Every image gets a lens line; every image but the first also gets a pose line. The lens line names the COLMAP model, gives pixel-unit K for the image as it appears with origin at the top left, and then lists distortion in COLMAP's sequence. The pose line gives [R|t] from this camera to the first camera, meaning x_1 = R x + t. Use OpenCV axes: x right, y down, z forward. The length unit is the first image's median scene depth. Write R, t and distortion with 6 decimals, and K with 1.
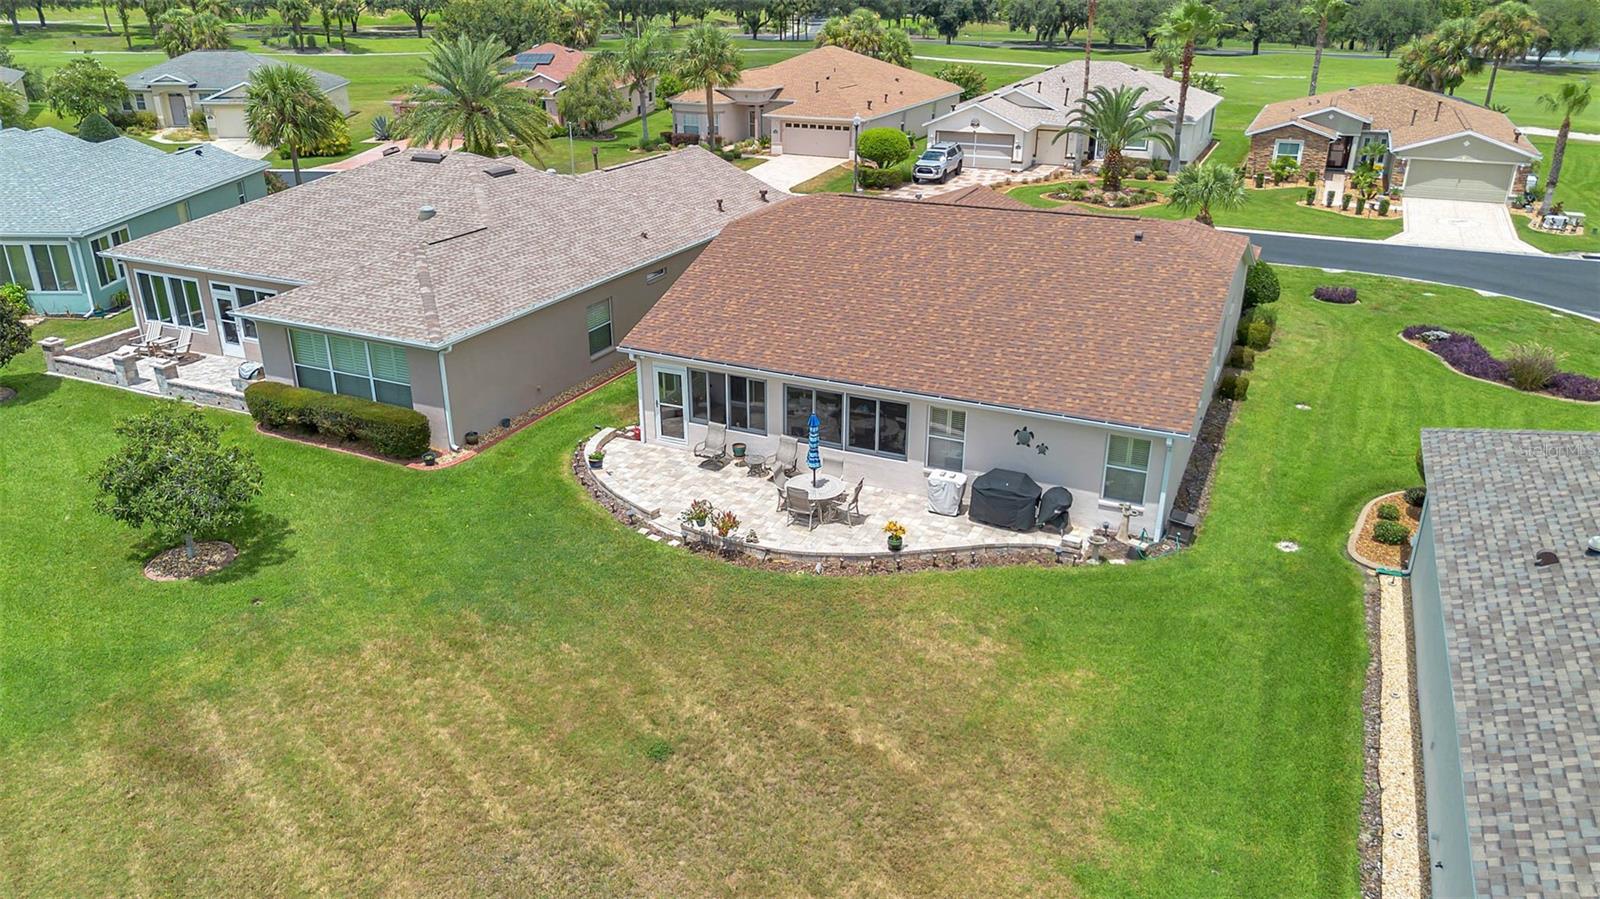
lens RADIAL K [[1136.1, 0, 802.7], [0, 1136.1, 437.3], [0, 0, 1]] dist [0.061492, -0.056435]
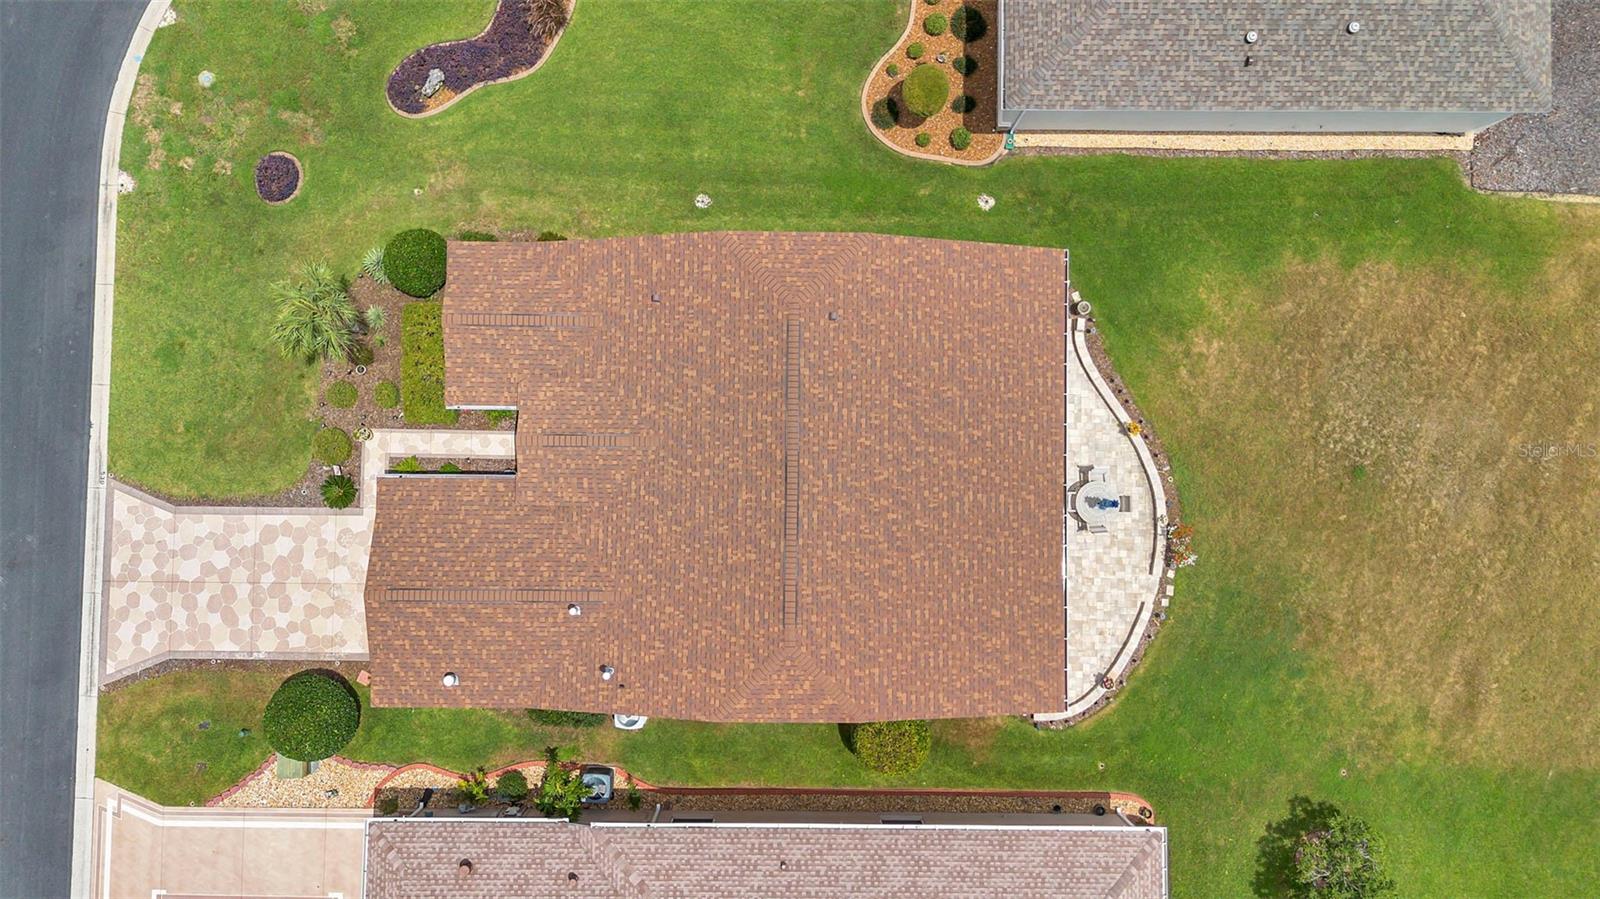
lens RADIAL K [[1136.1, 0, 799.8], [0, 1136.1, 439.8], [0, 0, 1]] dist [0.061492, -0.056435]
pose [[-0.403593, -0.914089, 0.039431, 0.128781], [0.348555, -0.113763, 0.930359, -1.015945], [-0.845945, 0.389230, 0.364524, 0.565256]]
